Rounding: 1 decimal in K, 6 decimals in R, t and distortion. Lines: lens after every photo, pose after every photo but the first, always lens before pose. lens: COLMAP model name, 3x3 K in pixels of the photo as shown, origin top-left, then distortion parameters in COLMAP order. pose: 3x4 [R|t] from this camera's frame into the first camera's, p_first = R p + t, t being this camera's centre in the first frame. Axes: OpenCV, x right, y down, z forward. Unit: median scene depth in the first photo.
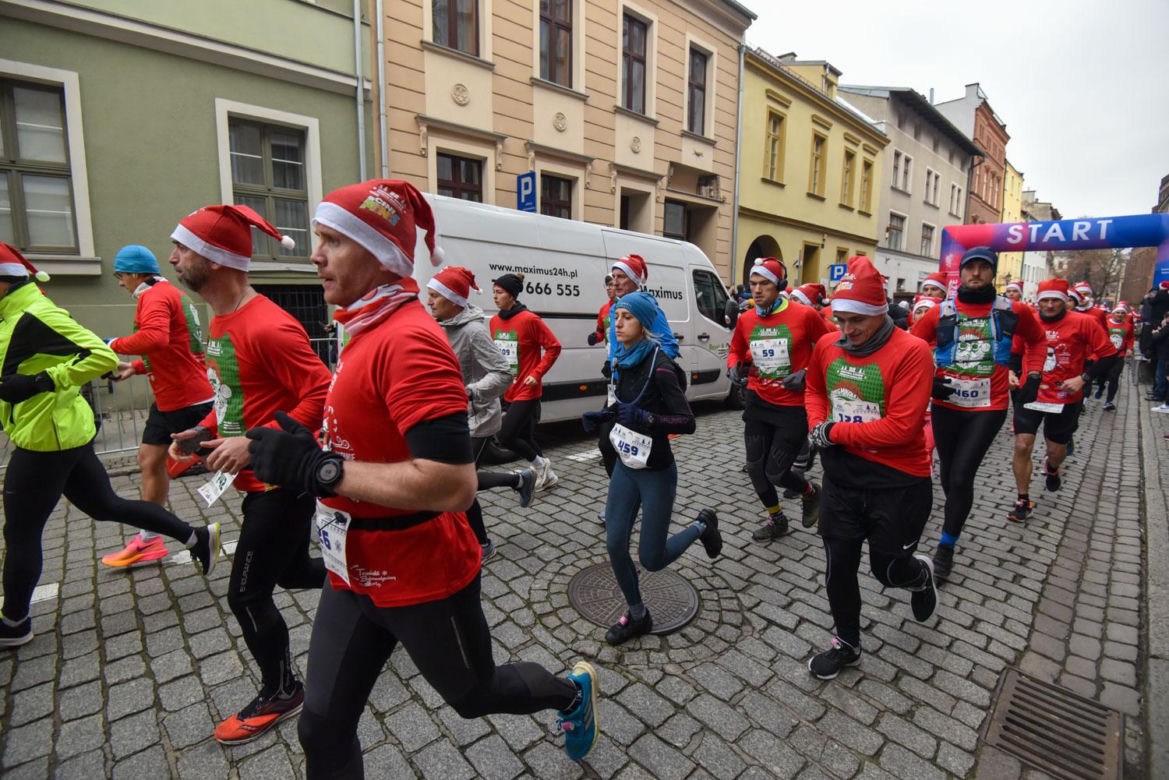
lens RADIAL K [[538.5, 0, 579.3], [0, 538.5, 388.0], [0, 0, 1]] dist [-0.021296, -0.015482]
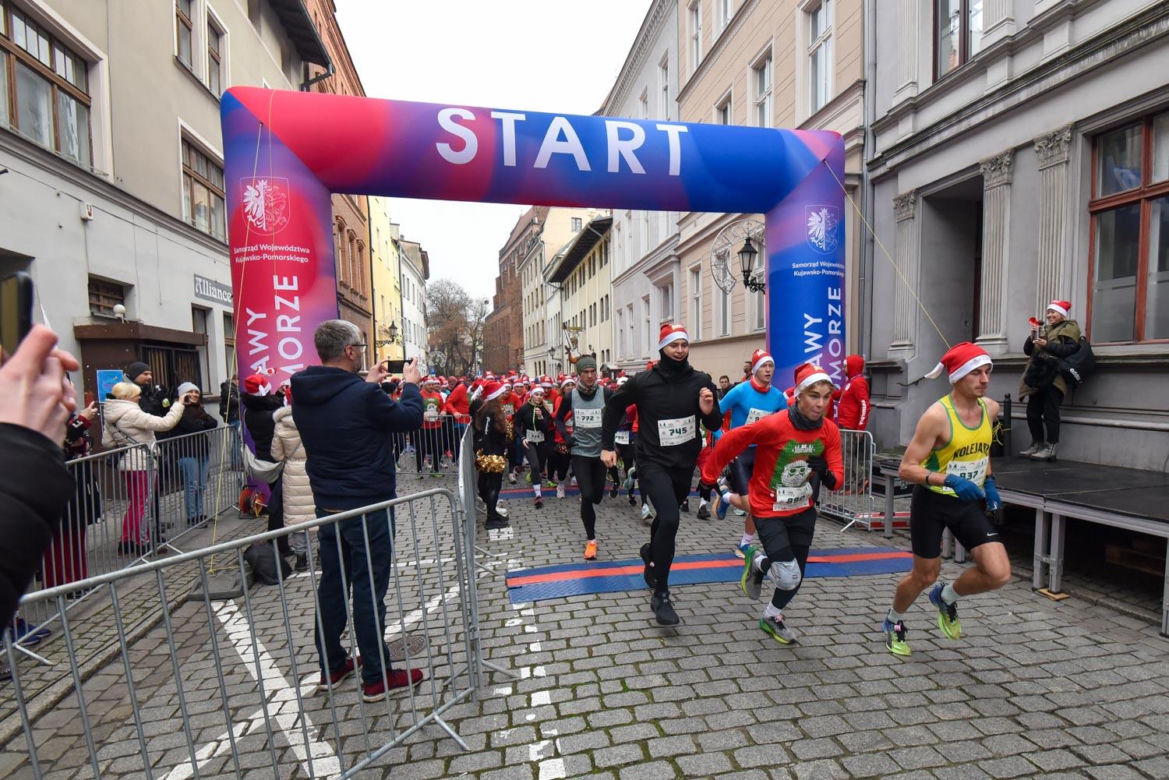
lens RADIAL K [[656.9, 0, 659.8], [0, 656.9, 446.3], [0, 0, 1]] dist [0.019761, -0.040631]
pose [[0.468104, -0.103757, 0.877561, 0.819288], [0.153277, 0.987563, 0.035003, -0.165666], [-0.870279, 0.118125, 0.478186, 1.136713]]
